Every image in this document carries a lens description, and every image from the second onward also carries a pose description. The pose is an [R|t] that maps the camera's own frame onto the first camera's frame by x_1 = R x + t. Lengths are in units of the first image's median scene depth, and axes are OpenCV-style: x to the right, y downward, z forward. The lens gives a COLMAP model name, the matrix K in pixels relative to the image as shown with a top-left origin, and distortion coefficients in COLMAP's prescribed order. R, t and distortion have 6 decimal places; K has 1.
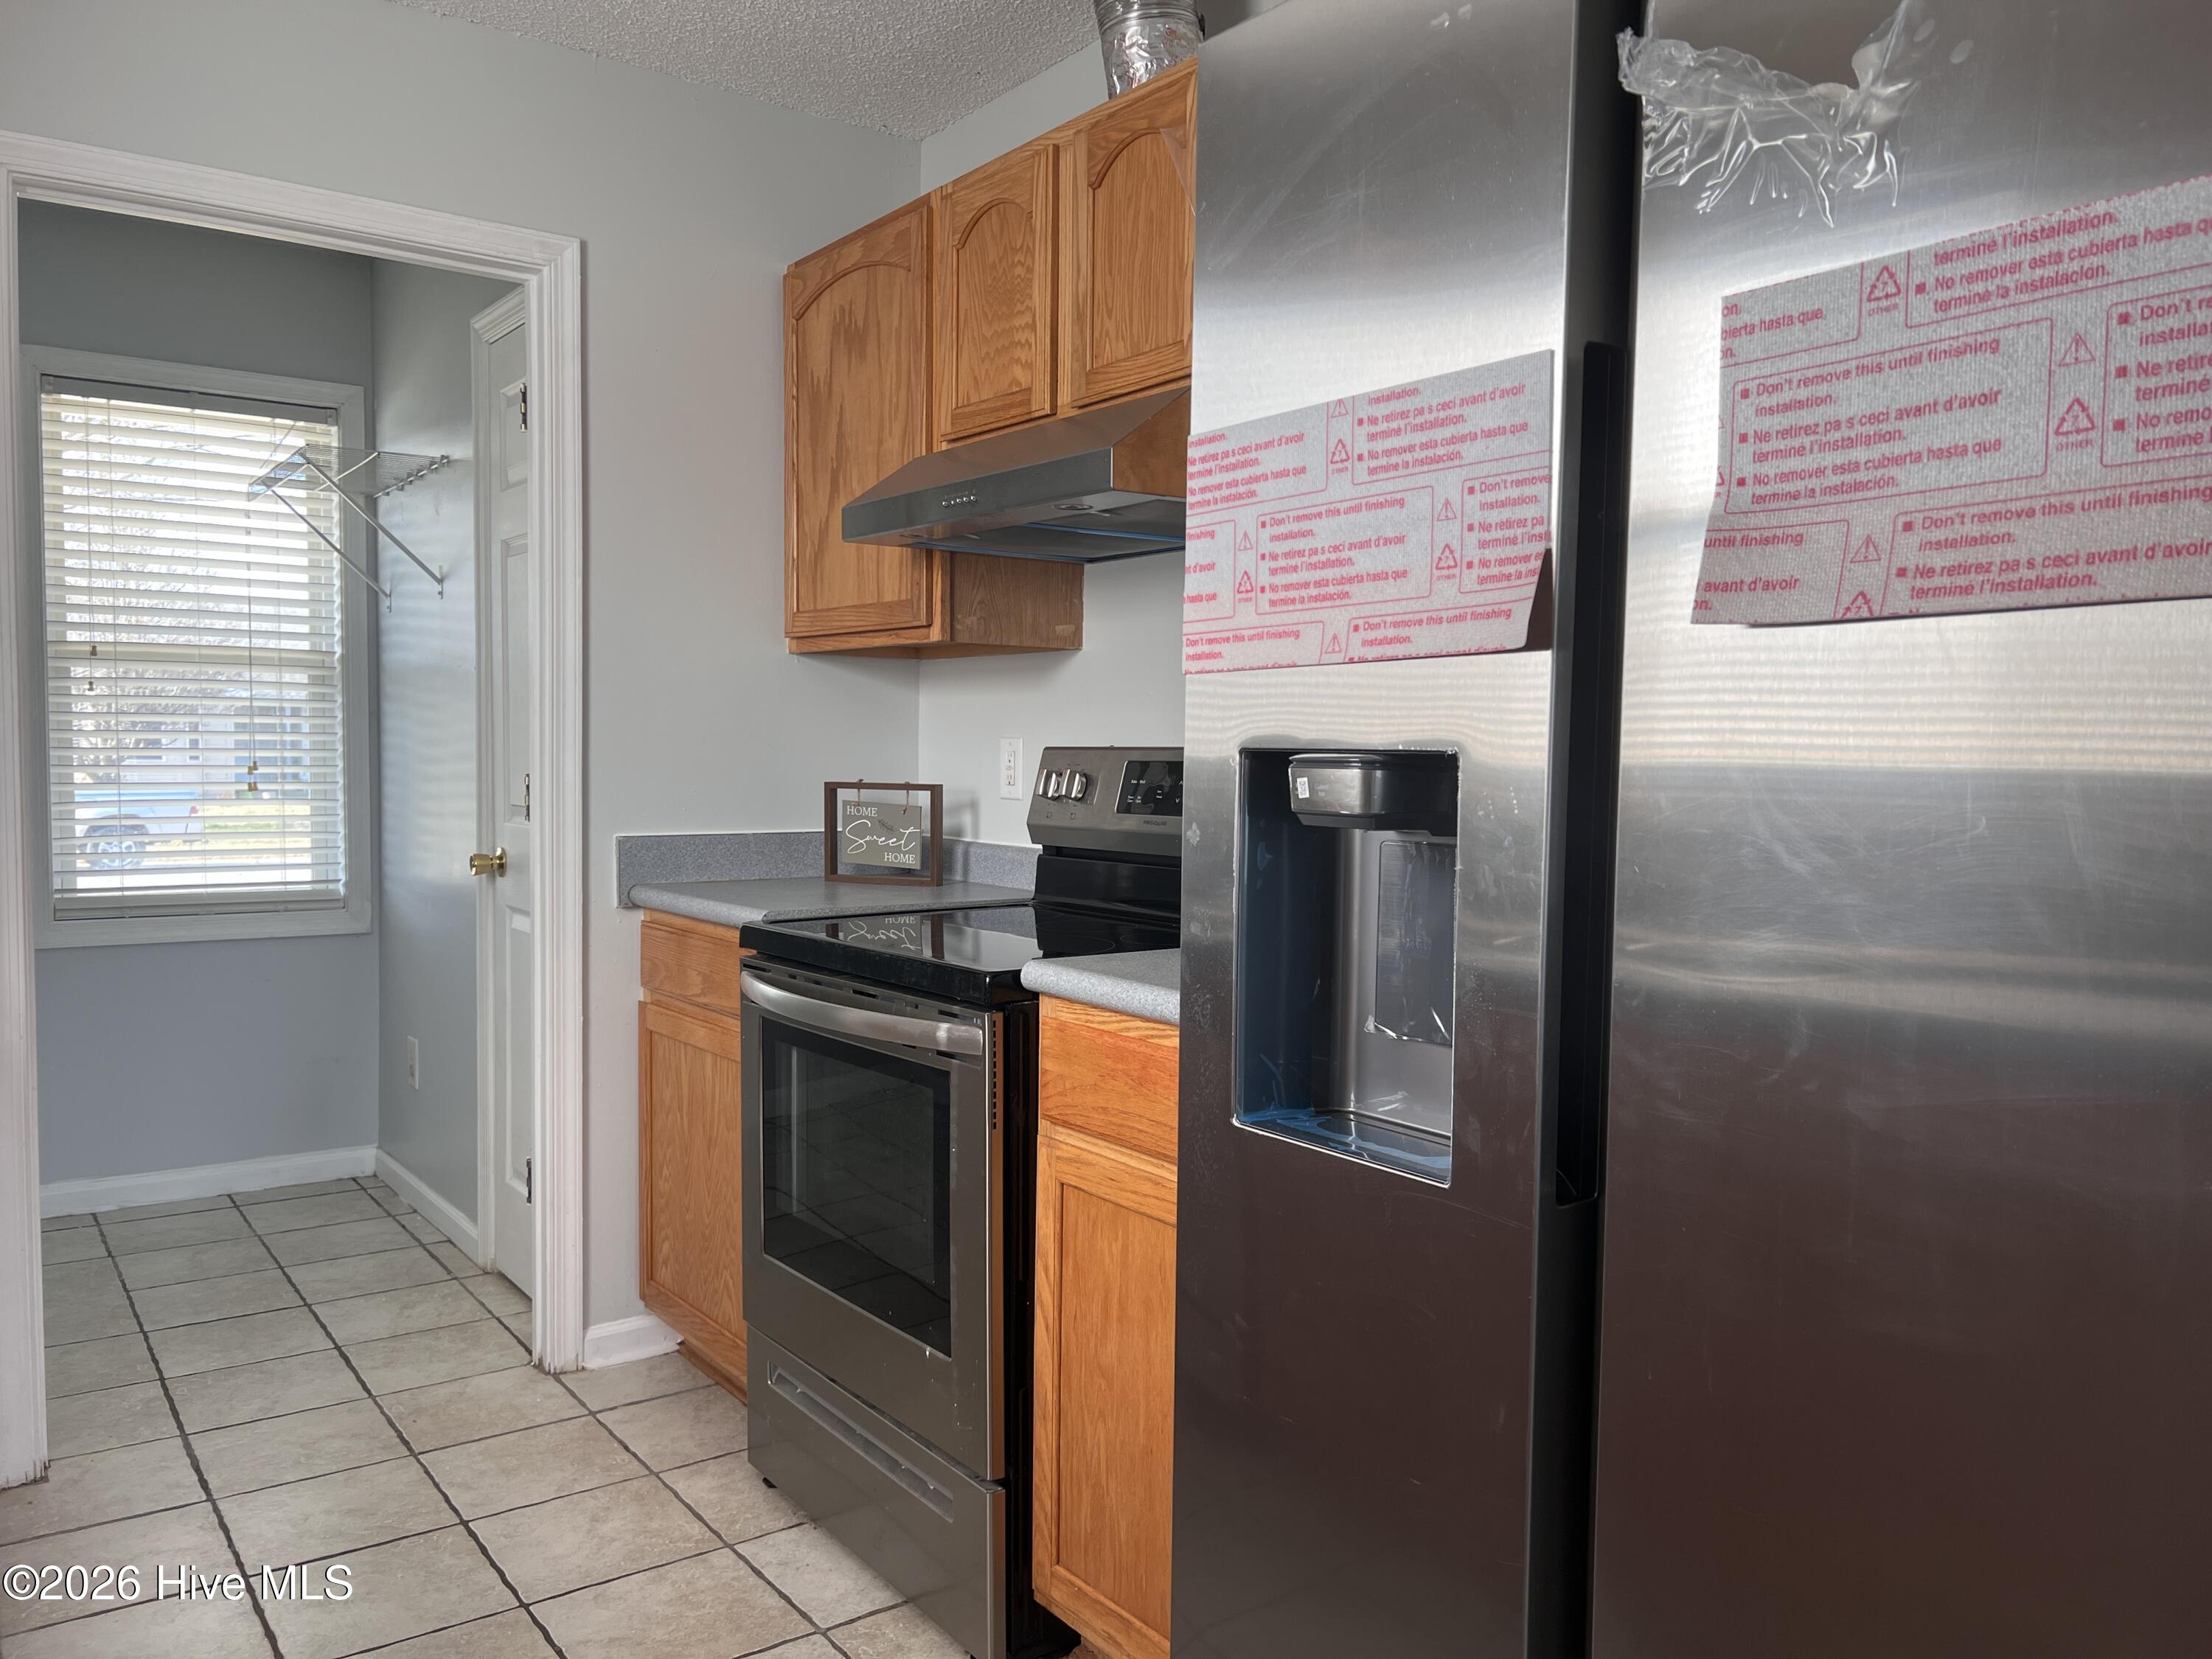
lens RADIAL K [[1653.2, 0, 1099.9], [0, 1653.2, 839.6], [0, 0, 1]] dist [0.061326, -0.063513]
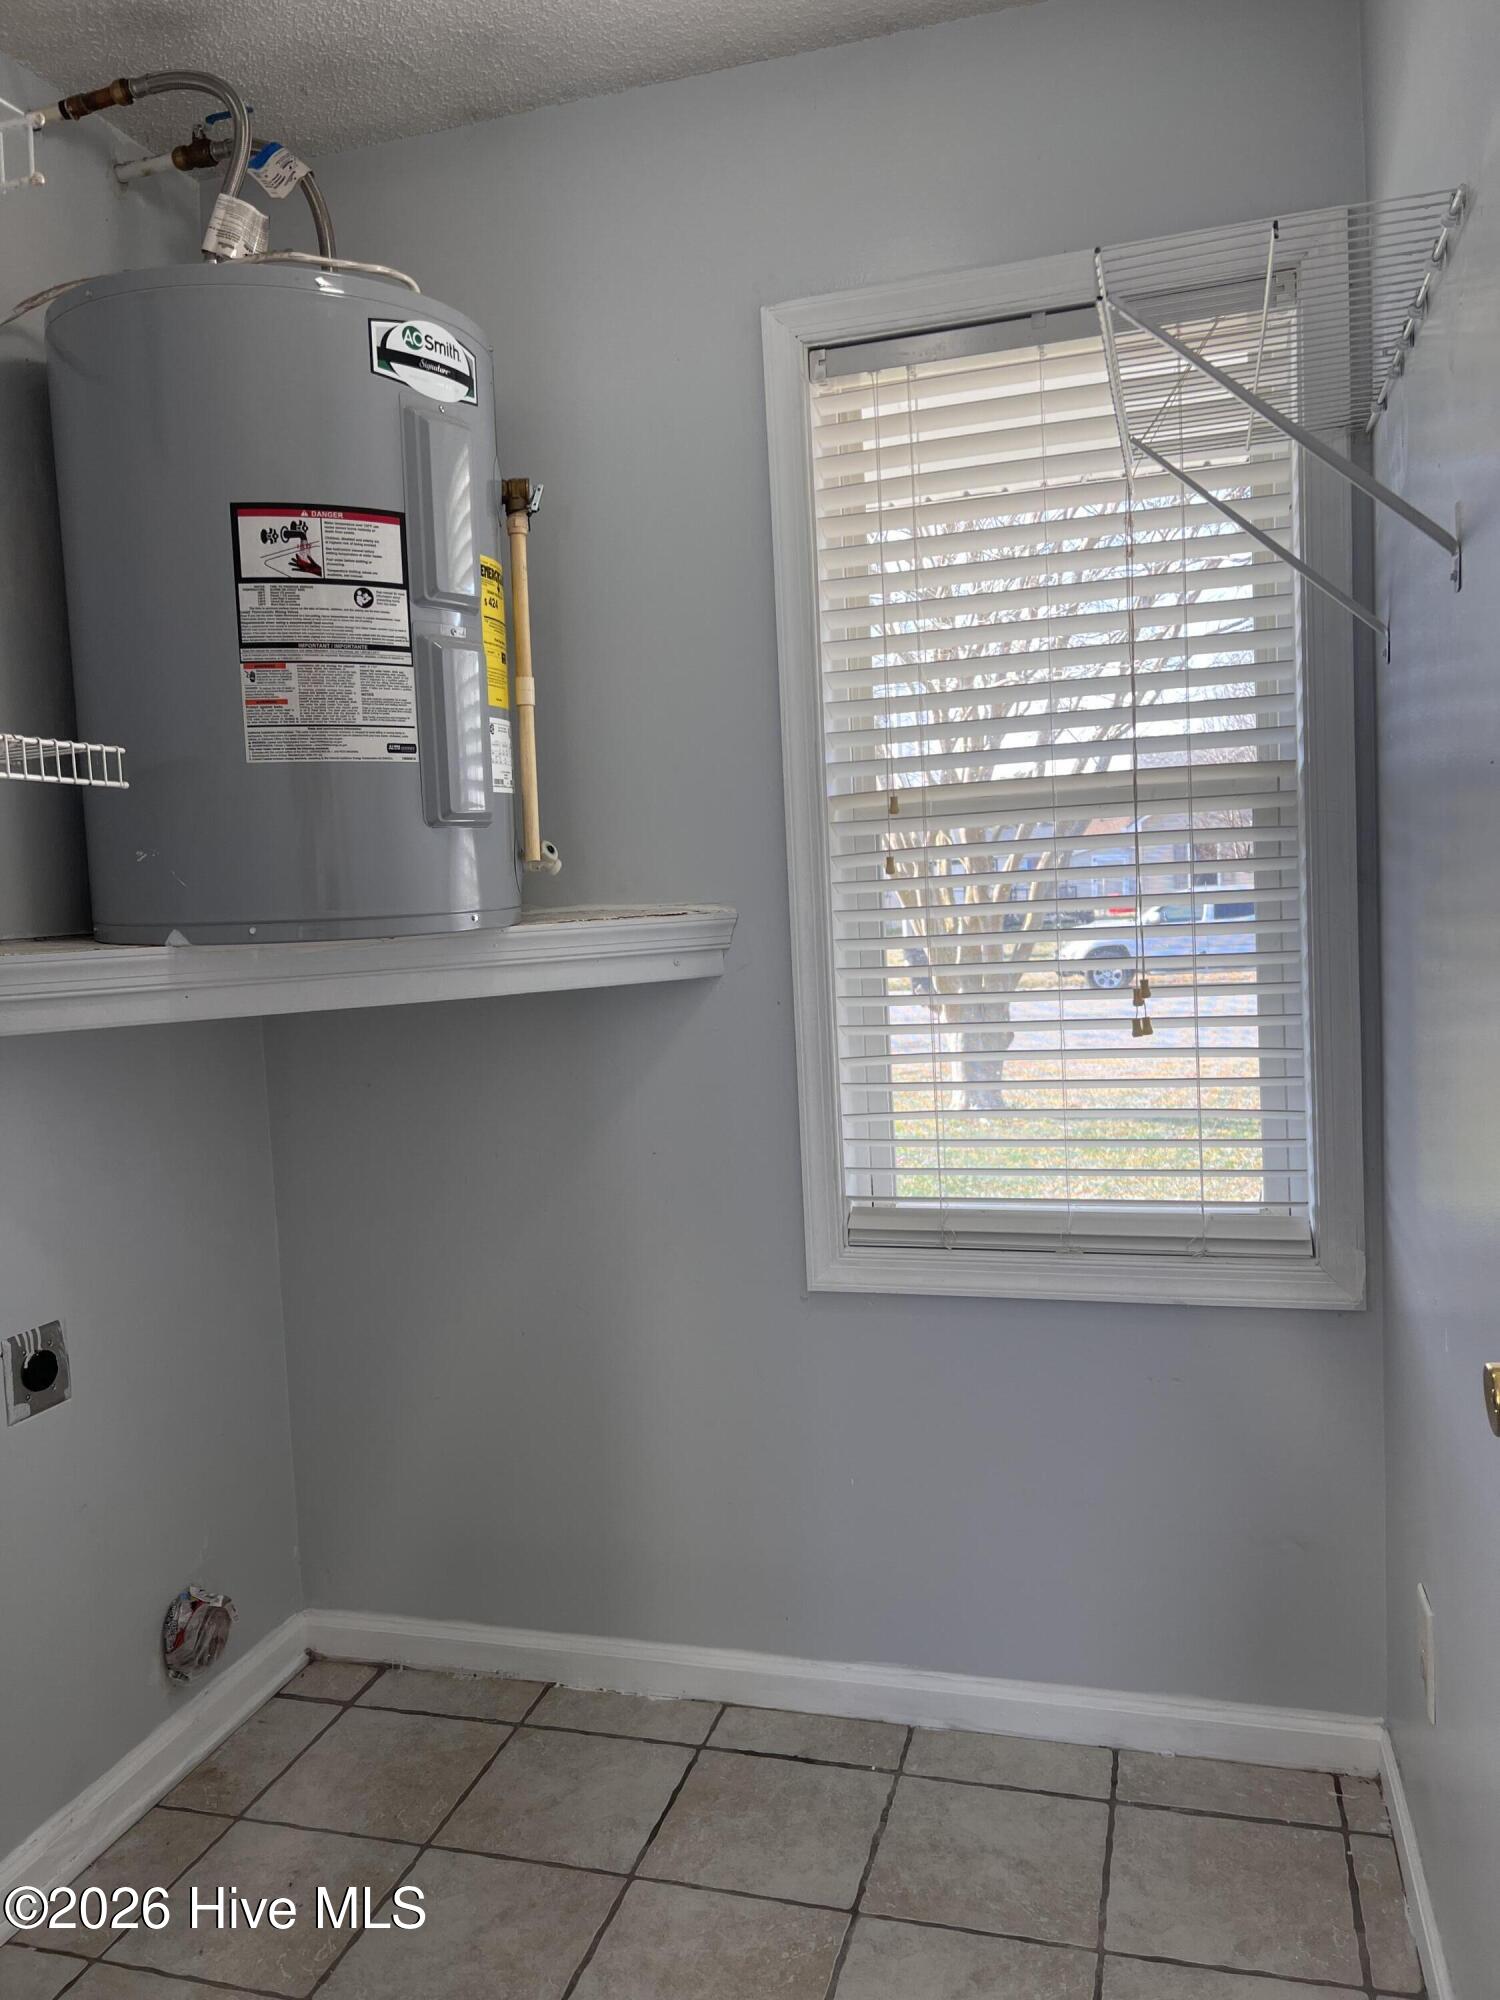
lens RADIAL K [[1494.8, 0, 739.9], [0, 1494.8, 1006.4], [0, 0, 1]] dist [0.061326, -0.063513]
pose [[0.608264, 0.018800, -0.793512, -0.194740], [0.015646, 0.999241, 0.035667, -0.056978], [0.793580, -0.034110, 0.607509, 0.589182]]
